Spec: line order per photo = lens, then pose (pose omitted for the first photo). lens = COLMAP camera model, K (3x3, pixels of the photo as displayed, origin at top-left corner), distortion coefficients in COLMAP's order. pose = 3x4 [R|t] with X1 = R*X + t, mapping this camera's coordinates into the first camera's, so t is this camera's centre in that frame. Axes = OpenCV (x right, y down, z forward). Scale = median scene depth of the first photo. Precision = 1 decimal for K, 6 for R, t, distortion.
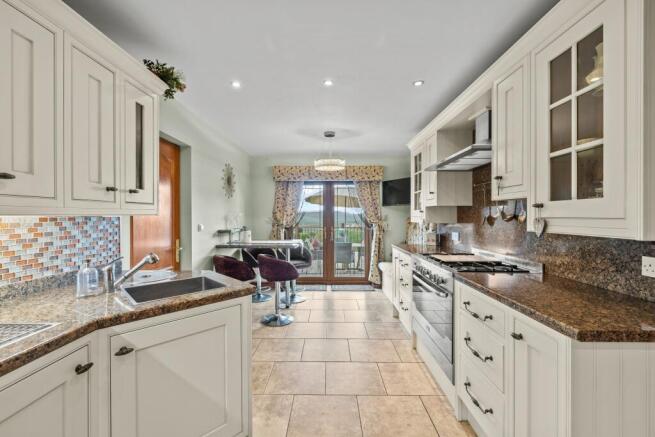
lens RADIAL K [[277.1, 0, 327.3], [0, 277.1, 216.9], [0, 0, 1]] dist [0.004490, 0.000780]
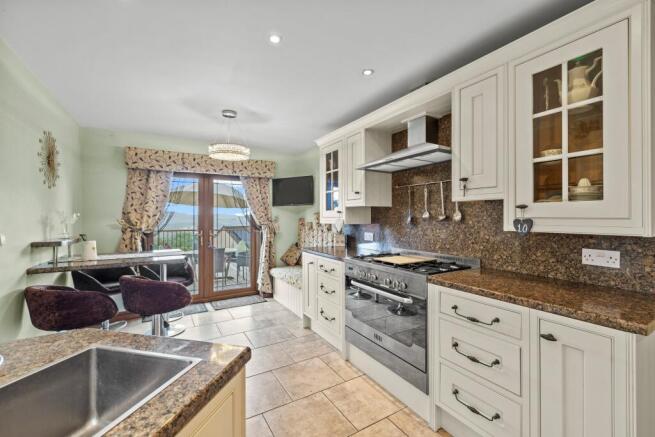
lens RADIAL K [[277.1, 0, 327.5], [0, 277.1, 215.0], [0, 0, 1]] dist [0.004490, 0.000780]
pose [[0.853777, -0.000163, 0.520640, -0.220760], [0.005449, 0.999948, -0.008623, -0.001566], [-0.520611, 0.010199, 0.853733, 0.241258]]
